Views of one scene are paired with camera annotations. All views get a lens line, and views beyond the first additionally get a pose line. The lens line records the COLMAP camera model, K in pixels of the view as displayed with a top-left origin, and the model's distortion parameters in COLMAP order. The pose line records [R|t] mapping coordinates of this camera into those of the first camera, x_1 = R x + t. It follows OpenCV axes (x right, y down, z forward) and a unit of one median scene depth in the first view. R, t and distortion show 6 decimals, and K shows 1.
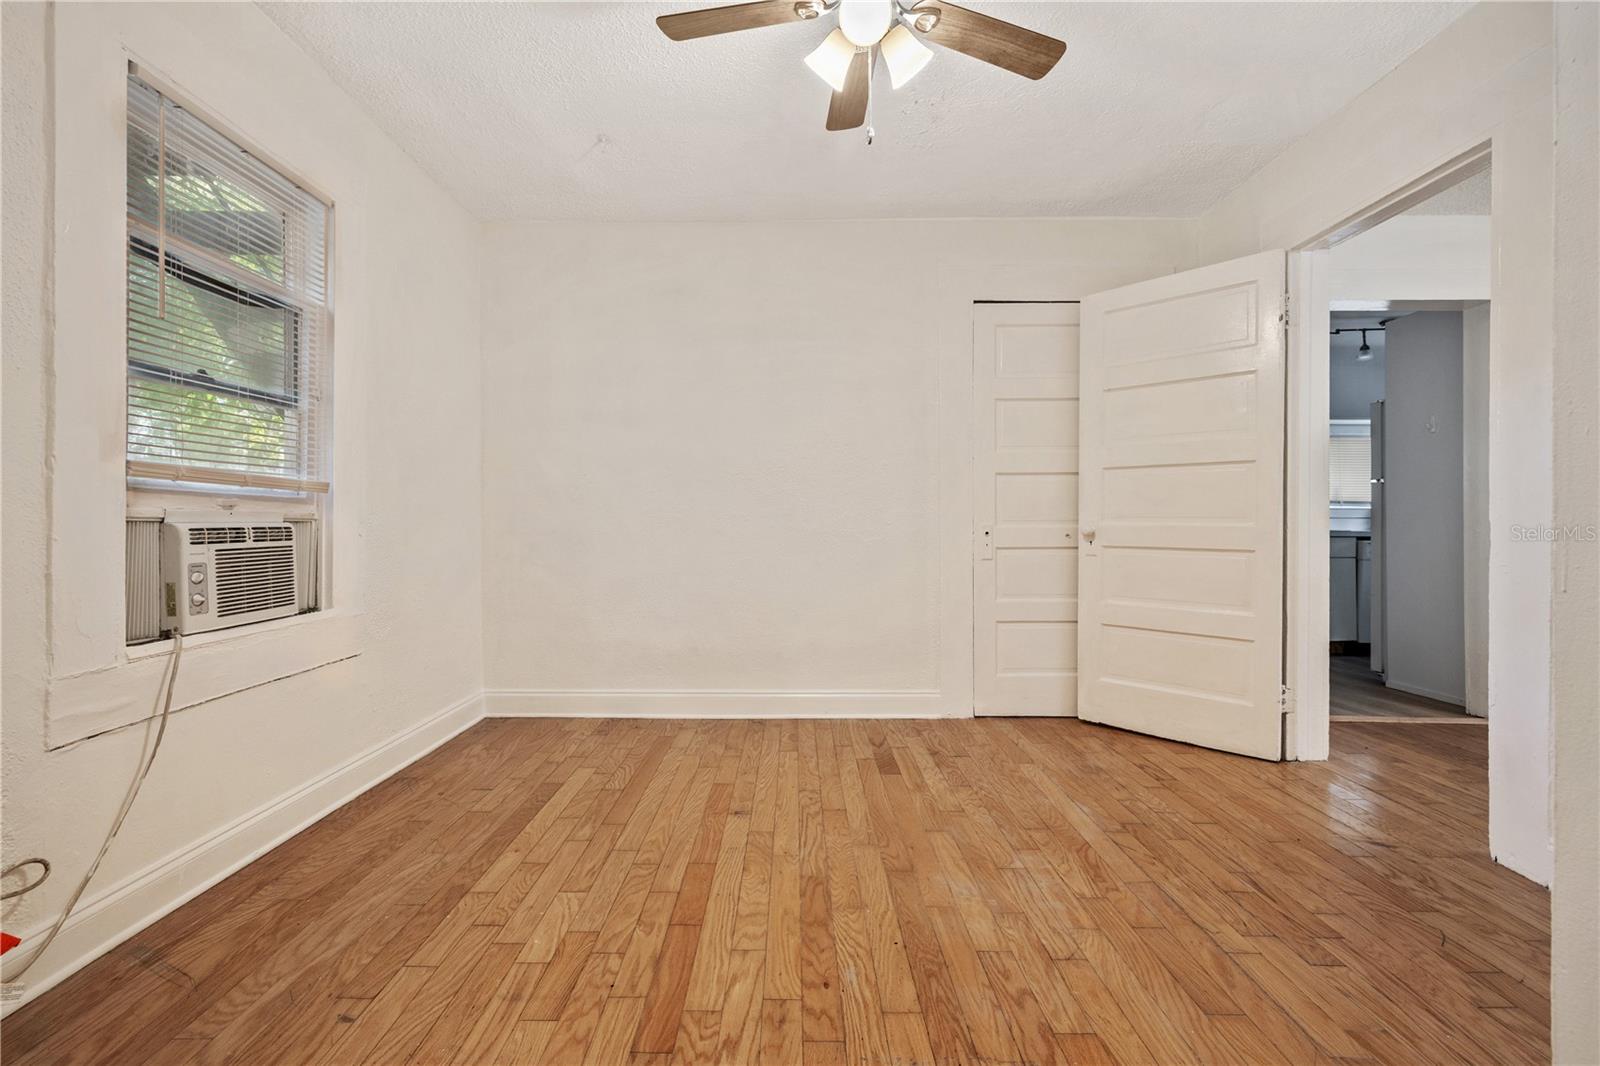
lens RADIAL K [[711.1, 0, 780.1], [0, 711.1, 526.8], [0, 0, 1]] dist [-0.000156, -0.000021]
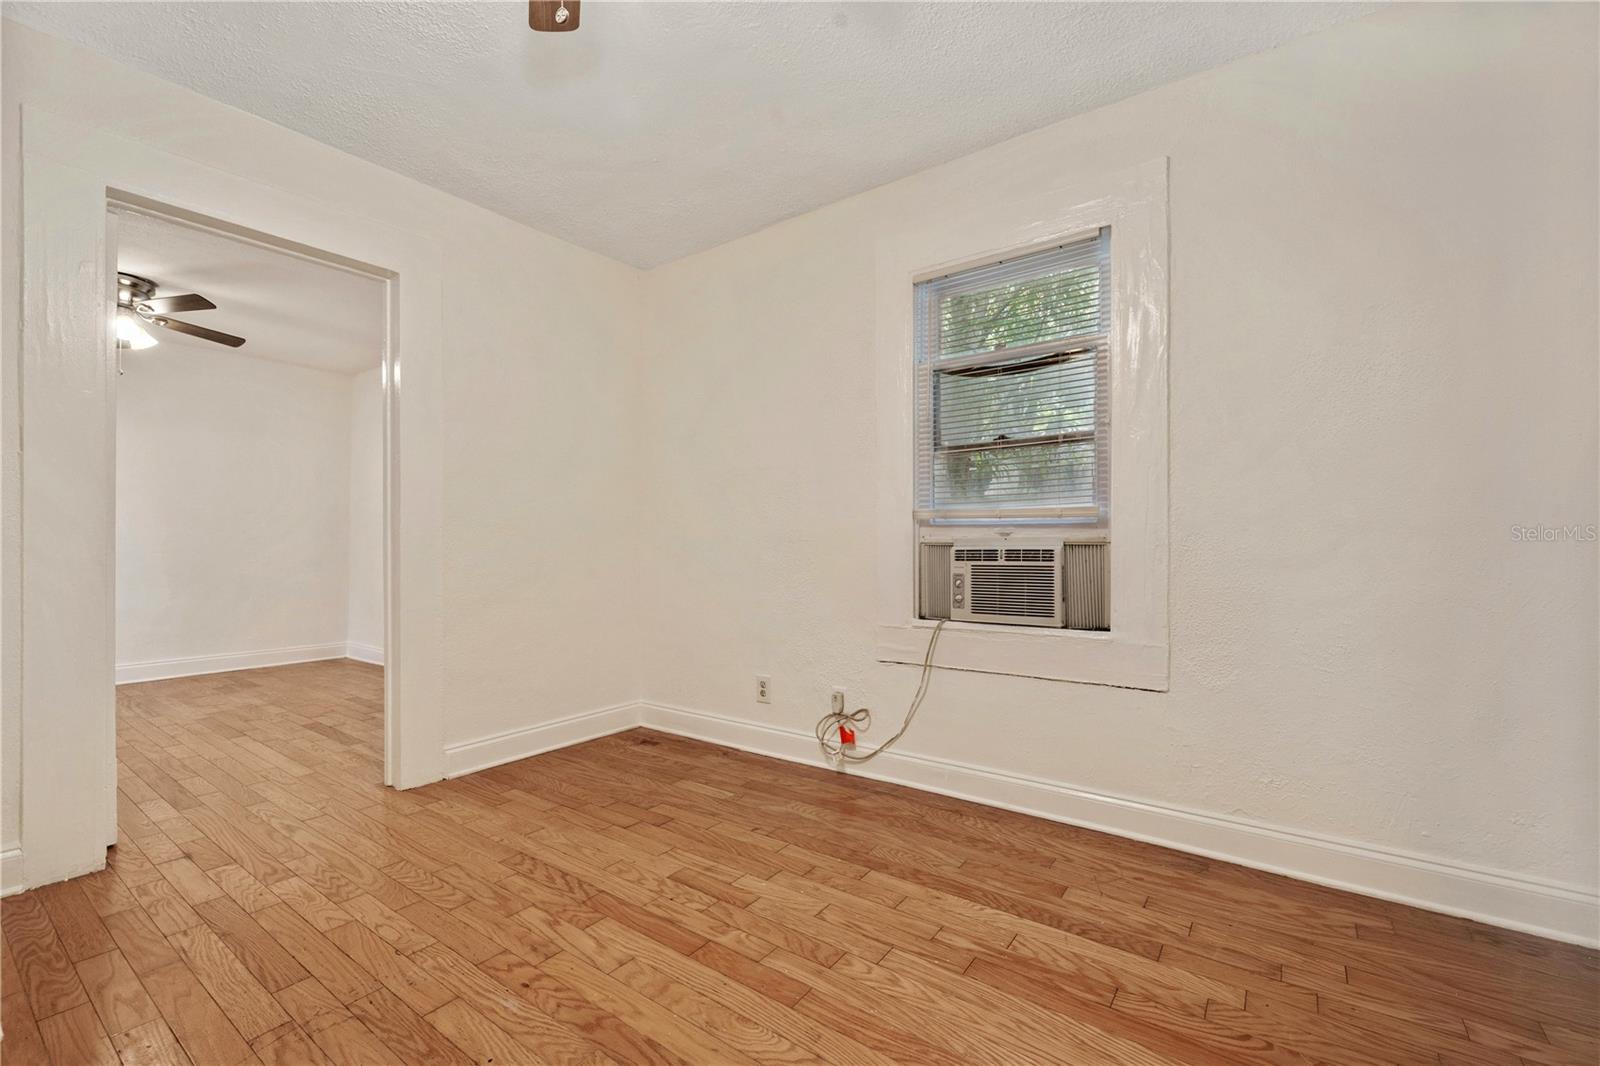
lens RADIAL K [[694.1, 0, 800.0], [0, 694.1, 533.0], [0, 0, 1]] dist [-0.000725, -0.000102]
pose [[-0.583326, -0.012020, -0.812149, 0.543692], [-0.001882, 0.999908, -0.013447, -0.013045], [0.812236, -0.006315, -0.583295, 1.564516]]
